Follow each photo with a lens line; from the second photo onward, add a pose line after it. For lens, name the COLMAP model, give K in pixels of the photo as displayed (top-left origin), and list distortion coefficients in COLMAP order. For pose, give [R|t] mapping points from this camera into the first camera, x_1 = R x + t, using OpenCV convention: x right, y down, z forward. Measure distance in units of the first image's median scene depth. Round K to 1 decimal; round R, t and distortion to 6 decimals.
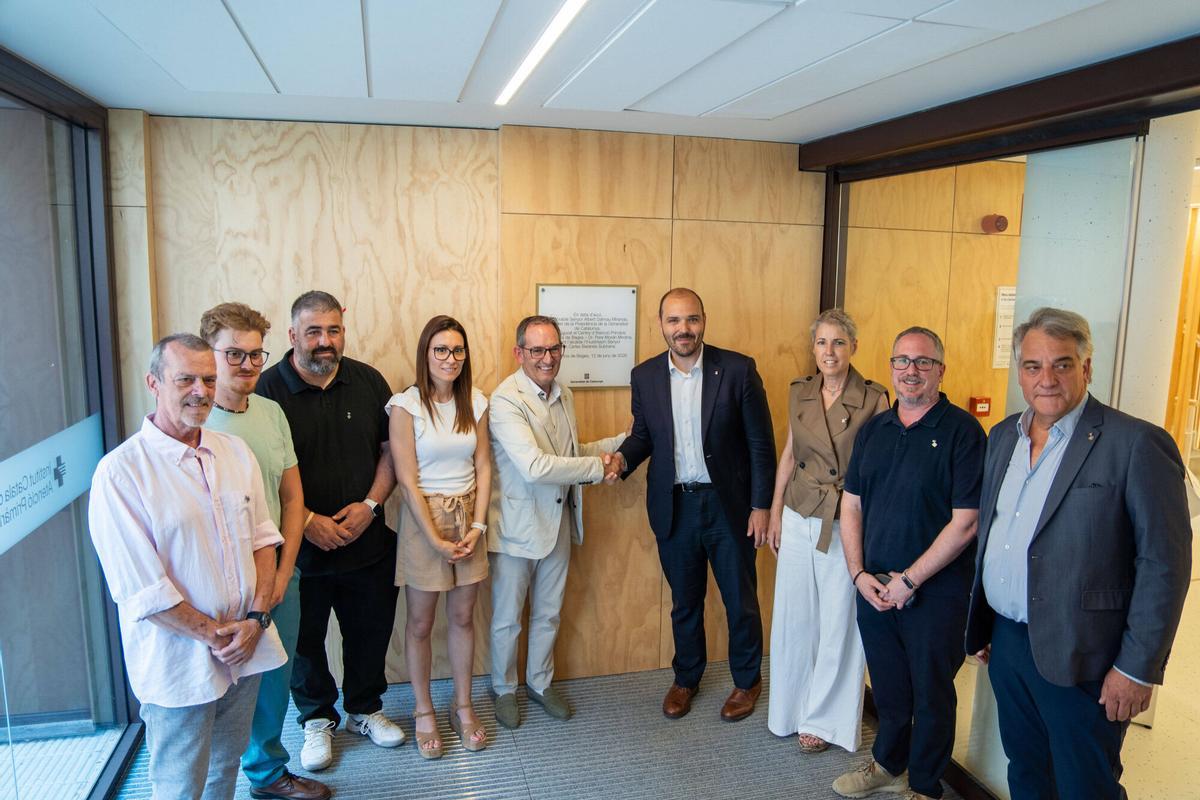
lens RADIAL K [[851.5, 0, 607.4], [0, 851.5, 403.0], [0, 0, 1]] dist [-0.115477, 0.070719]
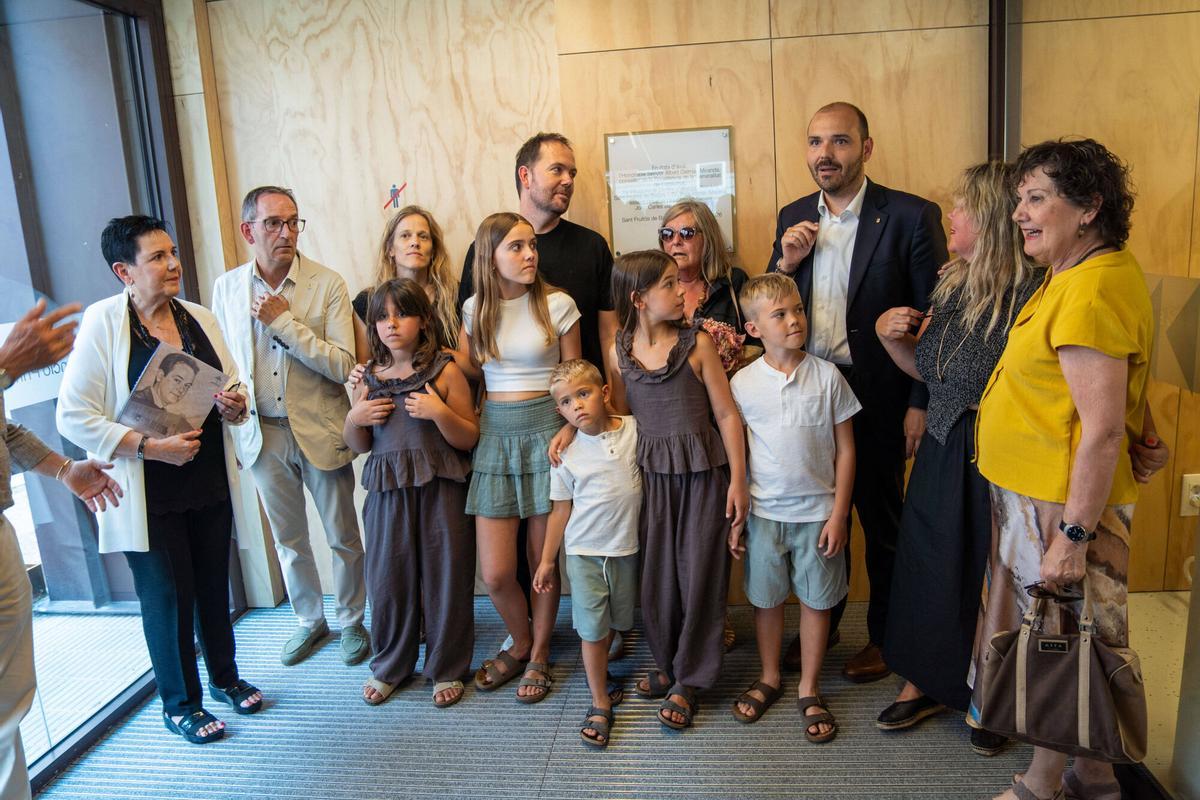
lens RADIAL K [[851.5, 0, 601.3], [0, 851.5, 406.0], [0, 0, 1]] dist [-0.115477, 0.070719]
pose [[0.930448, -0.001436, -0.366421, 0.238095], [0.021931, 0.998418, 0.051776, 0.093621], [0.365767, -0.056211, 0.929007, 0.213537]]
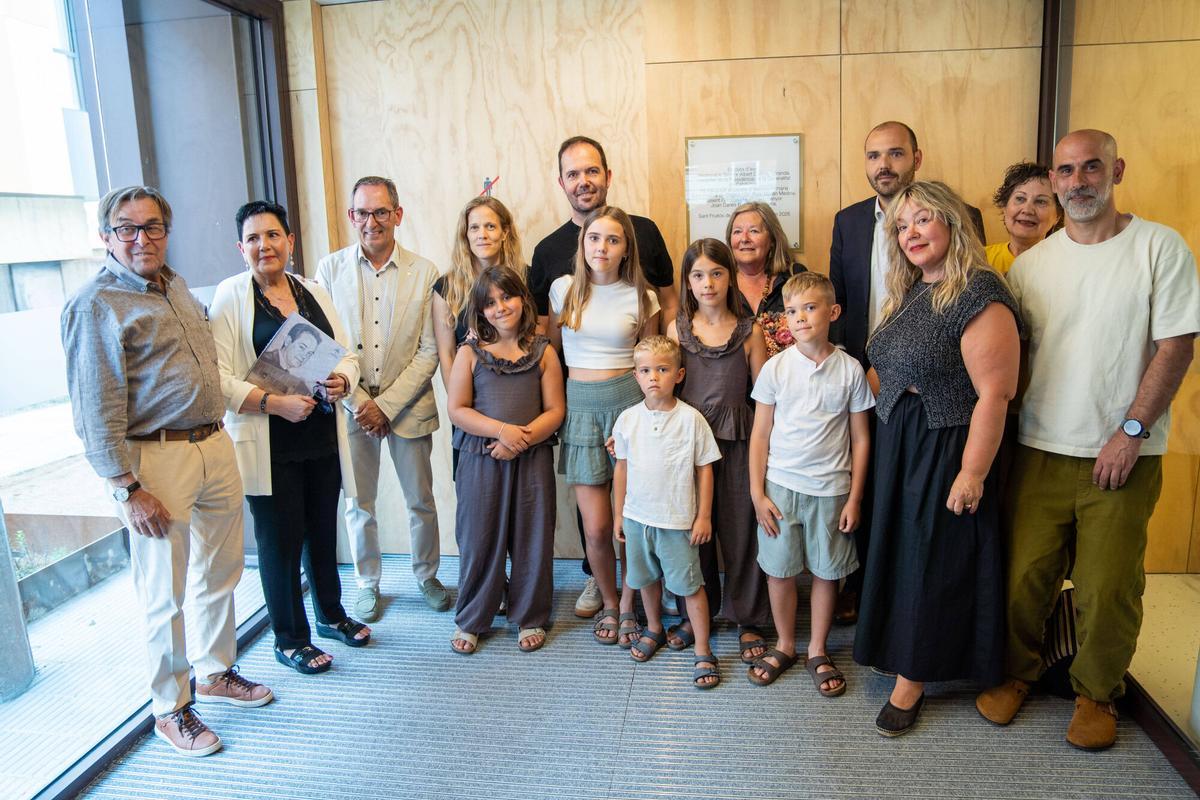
lens RADIAL K [[851.5, 0, 598.6], [0, 851.5, 406.0], [0, 0, 1]] dist [-0.115477, 0.070719]
pose [[0.921079, 0.029041, -0.388291, 0.210314], [-0.007520, 0.998355, 0.056832, 0.109305], [0.389303, -0.049426, 0.919783, 0.104790]]
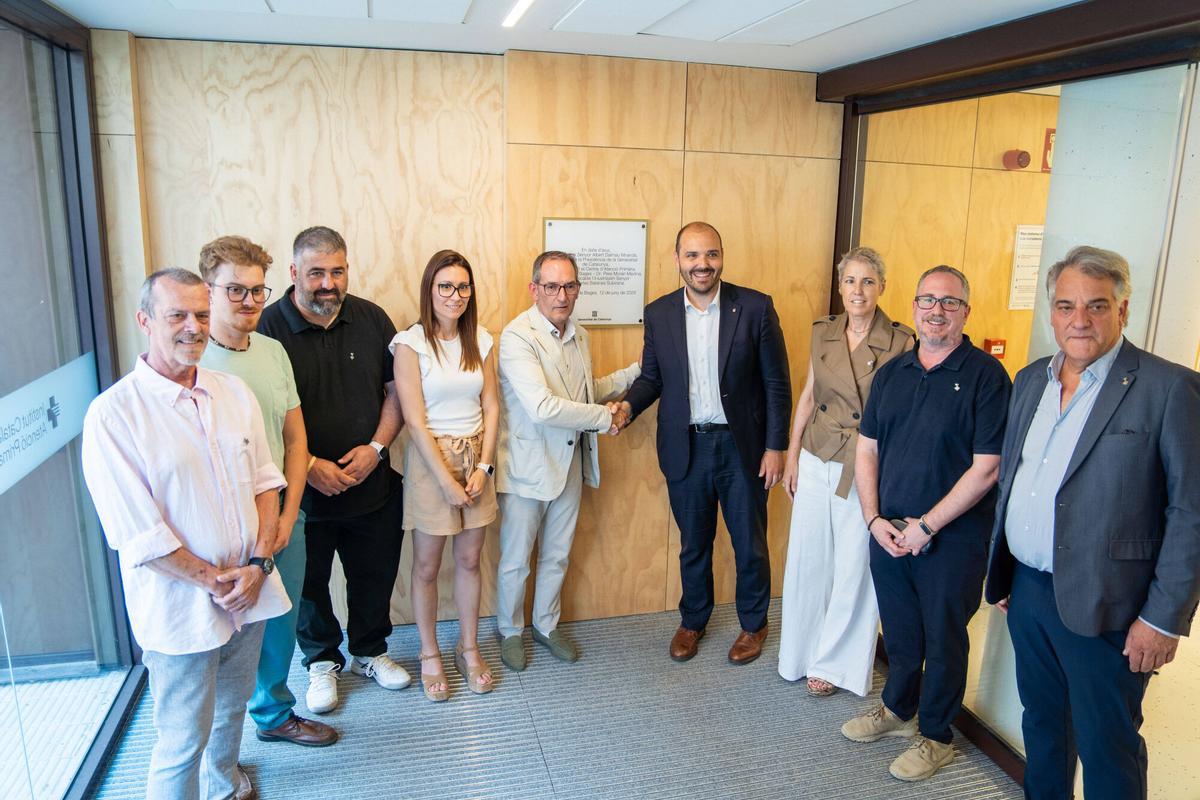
lens RADIAL K [[851.5, 0, 603.5], [0, 851.5, 401.7], [0, 0, 1]] dist [-0.115477, 0.070719]
pose [[0.999986, 0.005170, 0.000825, -0.015755], [-0.005216, 0.997457, 0.071081, -0.000732], [-0.000455, -0.071084, 0.997470, 0.028434]]
